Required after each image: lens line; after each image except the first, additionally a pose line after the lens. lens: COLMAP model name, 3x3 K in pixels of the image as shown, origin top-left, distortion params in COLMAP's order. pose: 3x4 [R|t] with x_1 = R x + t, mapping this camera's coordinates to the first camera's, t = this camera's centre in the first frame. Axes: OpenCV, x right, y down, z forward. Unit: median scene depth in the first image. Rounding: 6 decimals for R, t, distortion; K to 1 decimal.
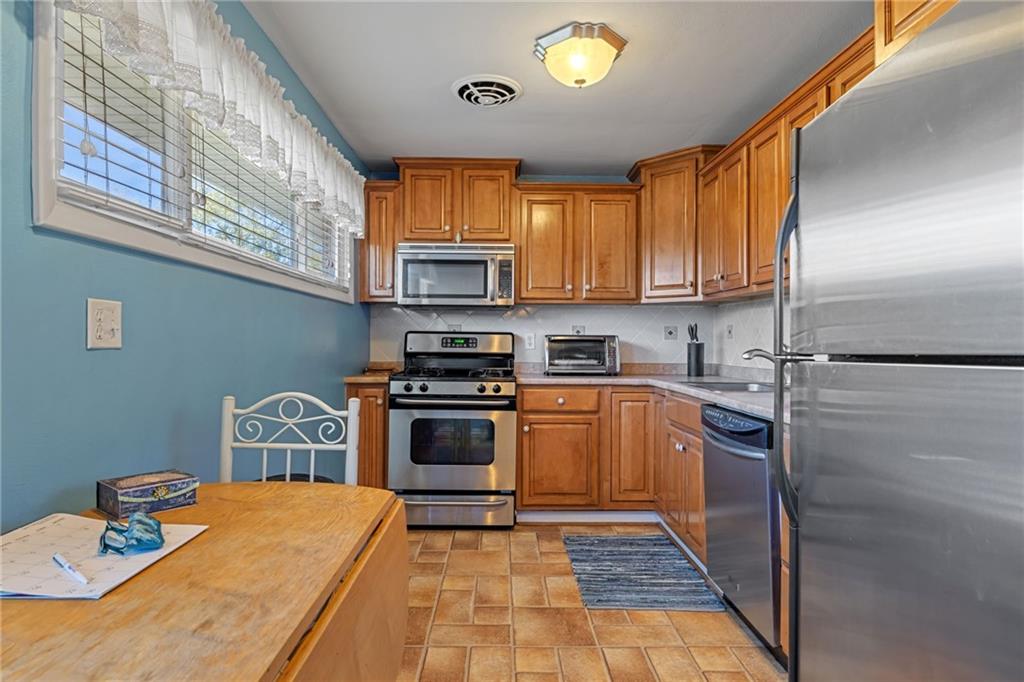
lens RADIAL K [[565.9, 0, 507.2], [0, 565.9, 339.3], [0, 0, 1]] dist [-0.001780, -0.000192]
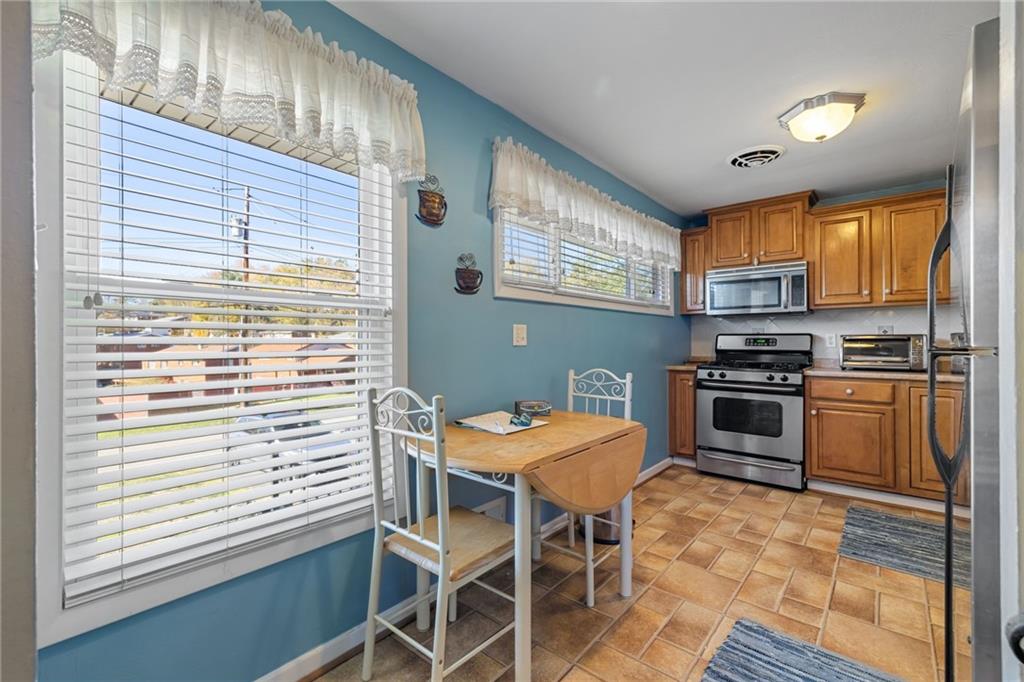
lens RADIAL K [[436.4, 0, 514.6], [0, 436.4, 339.5], [0, 0, 1]] dist [0.001785, 0.000306]
pose [[0.755912, -0.010785, -0.654584, 0.158172], [0.009486, 0.999940, -0.005521, 0.000086], [0.654604, -0.002035, 0.755969, -0.129380]]
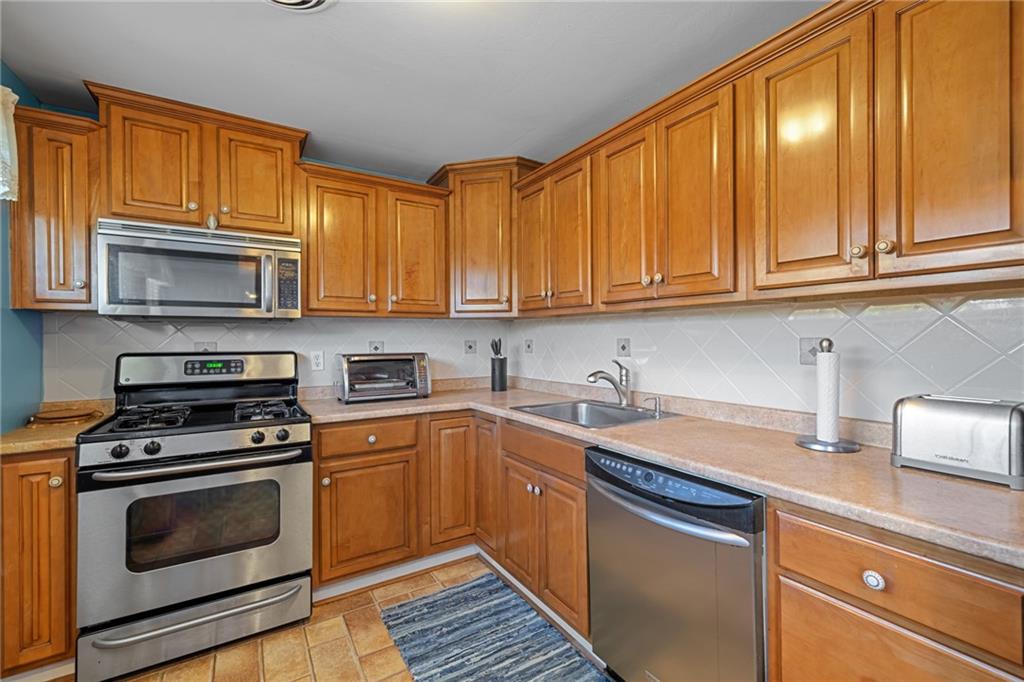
lens RADIAL K [[436.4, 0, 514.6], [0, 436.4, 339.5], [0, 0, 1]] dist [0.001785, 0.000306]
pose [[0.855887, -0.011224, 0.517040, -0.049365], [0.009479, 0.999937, 0.006015, -0.033348], [-0.517075, -0.000247, 0.855940, 0.351649]]
